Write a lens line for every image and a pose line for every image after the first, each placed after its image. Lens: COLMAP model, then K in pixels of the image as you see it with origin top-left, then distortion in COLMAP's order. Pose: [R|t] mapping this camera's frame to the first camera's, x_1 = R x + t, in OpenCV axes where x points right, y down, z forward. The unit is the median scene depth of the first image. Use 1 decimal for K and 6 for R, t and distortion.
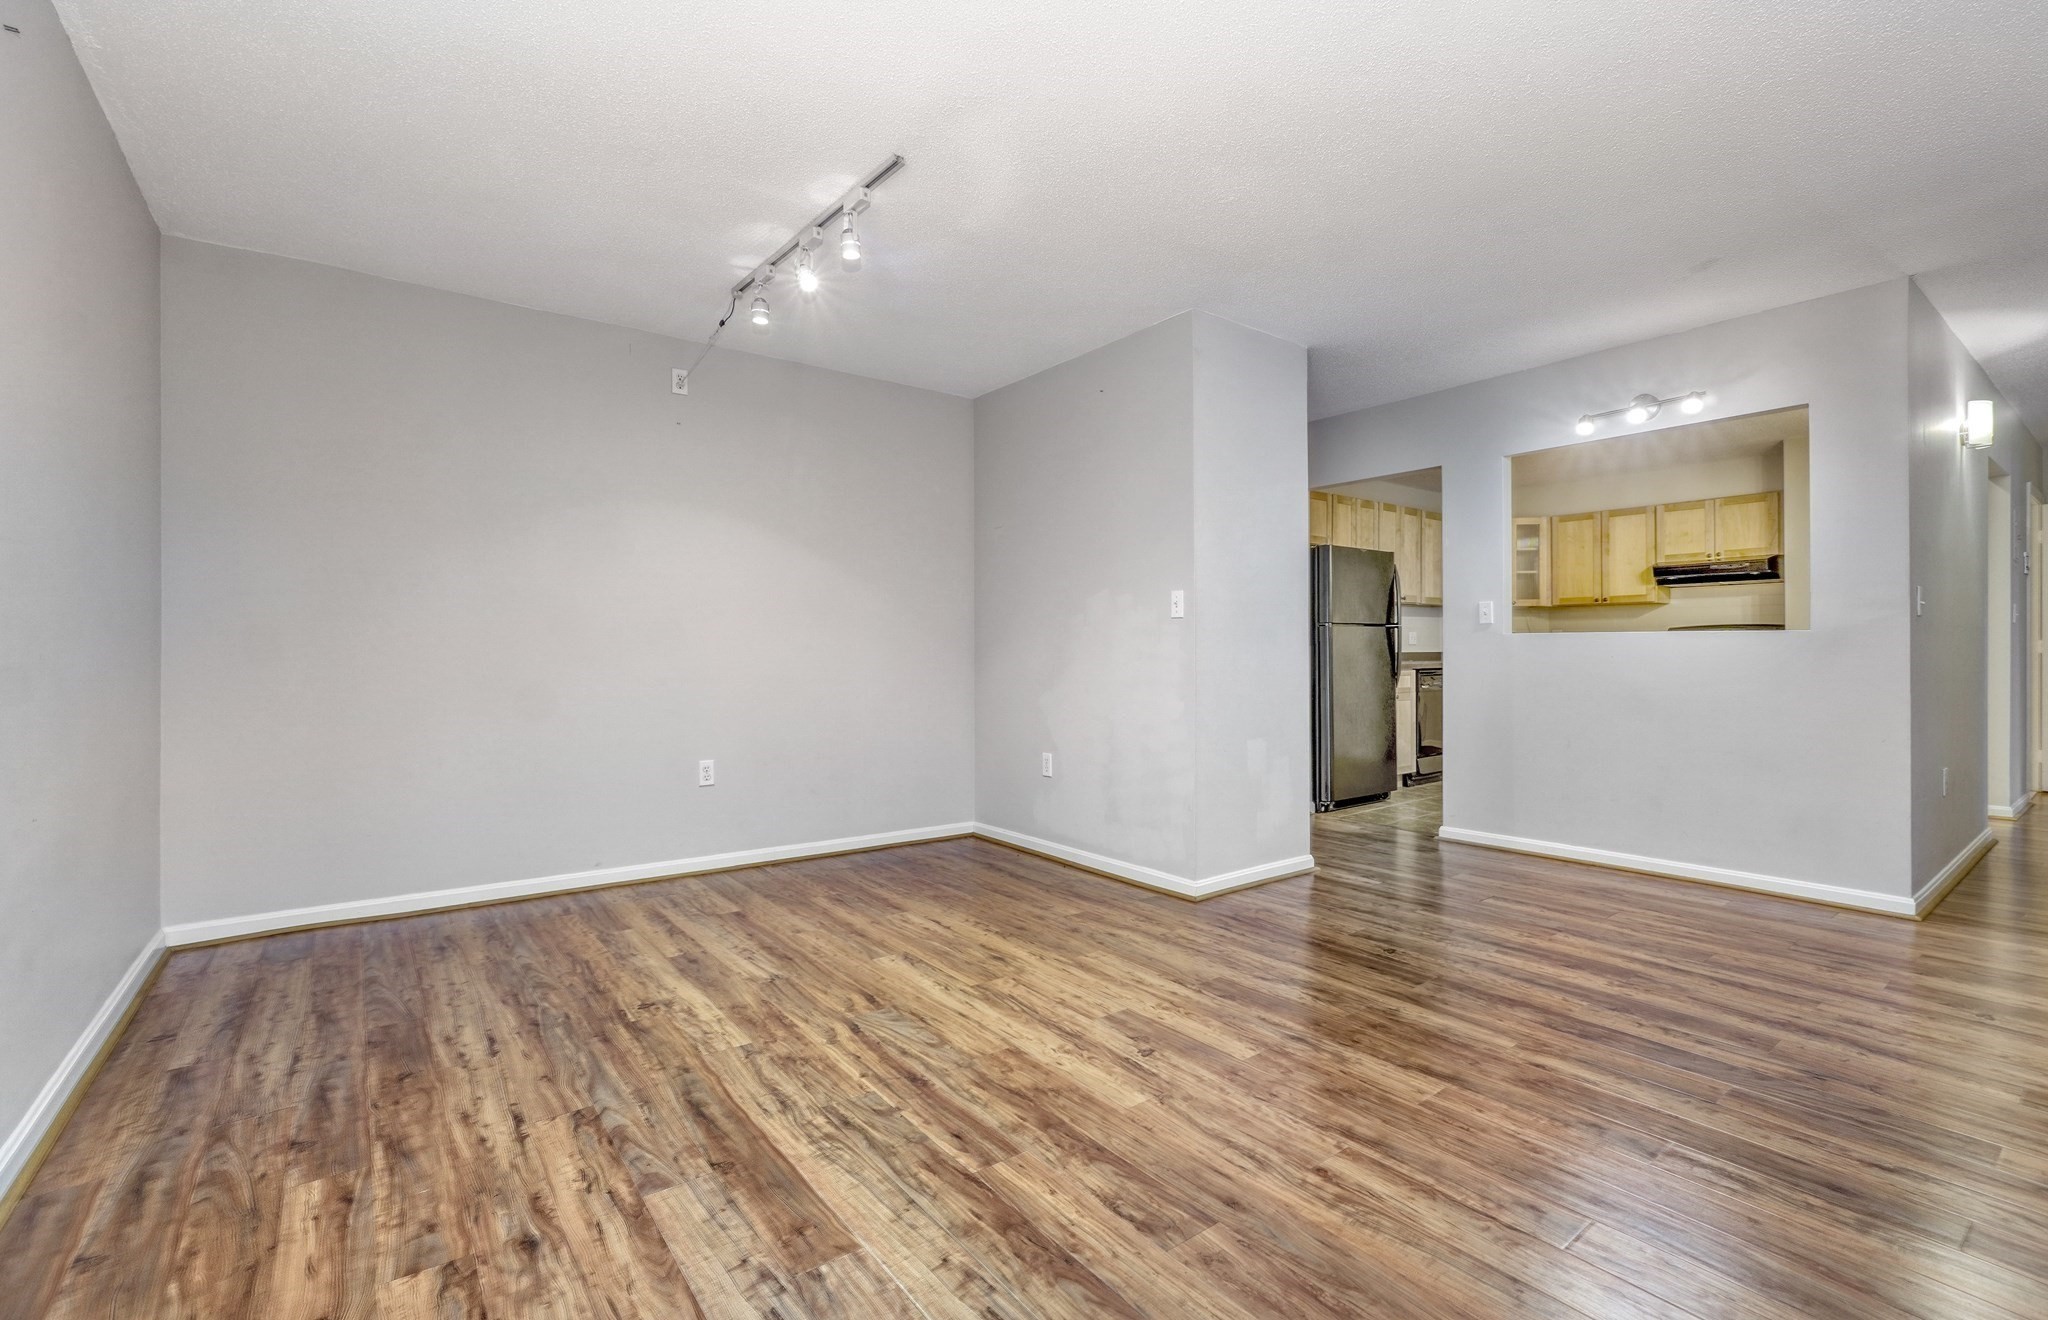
lens RADIAL K [[877.1, 0, 1024.0], [0, 877.1, 660.0], [0, 0, 1]] dist [0.002124, 0.000409]
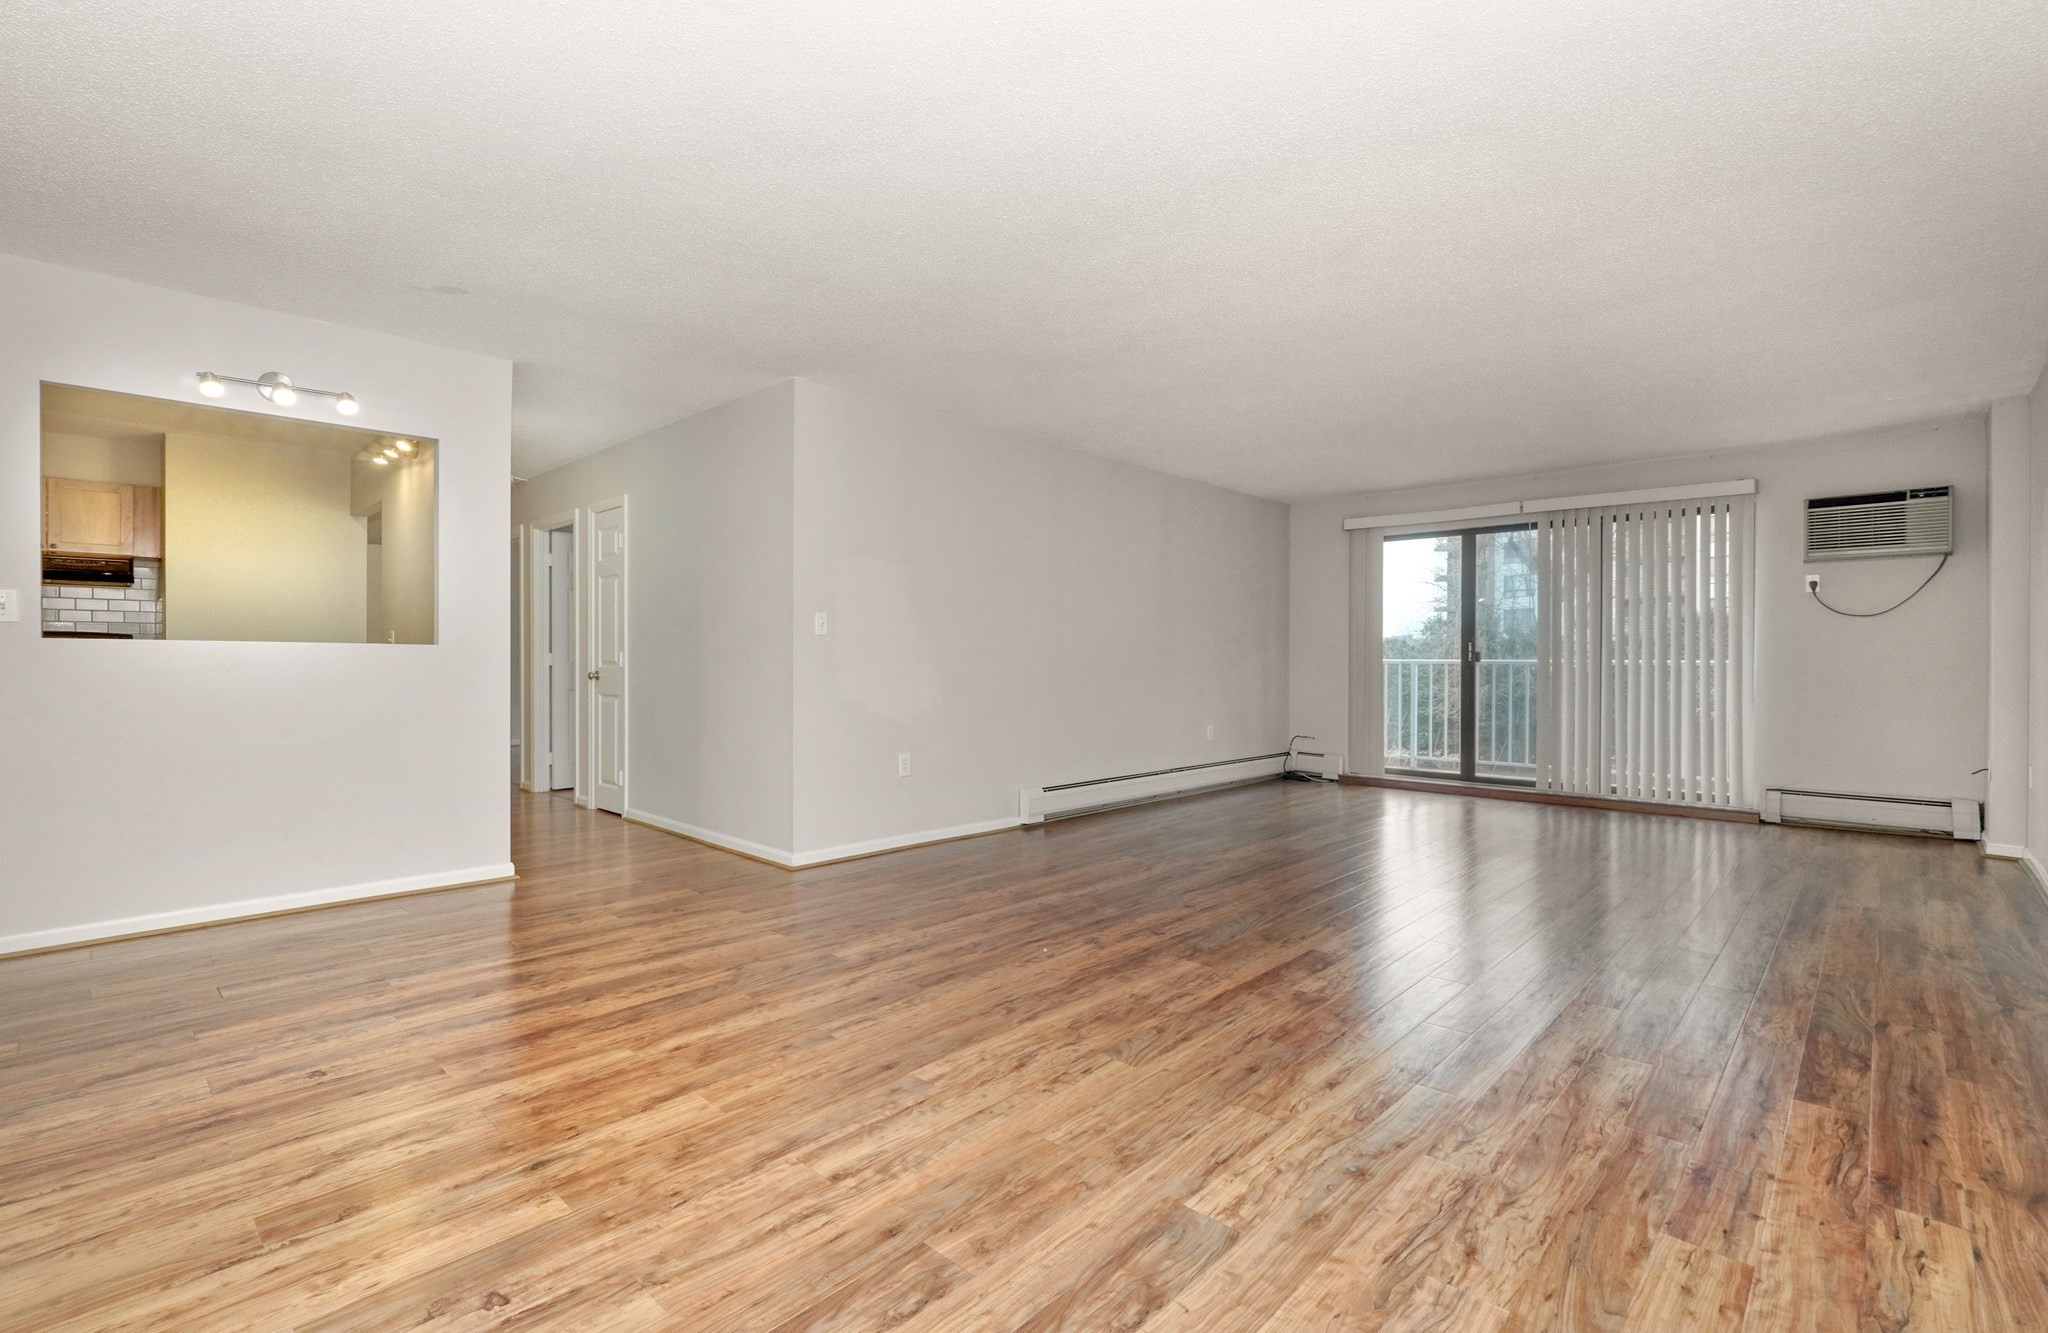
lens RADIAL K [[897.7, 0, 1024.0], [0, 897.7, 666.5], [0, 0, 1]] dist [-0.000648, 0.000529]
pose [[-0.145362, 0.000432, 0.989378, -0.536242], [0.004642, 0.999989, 0.000245, -0.006081], [-0.989368, 0.004628, -0.145363, 0.693894]]
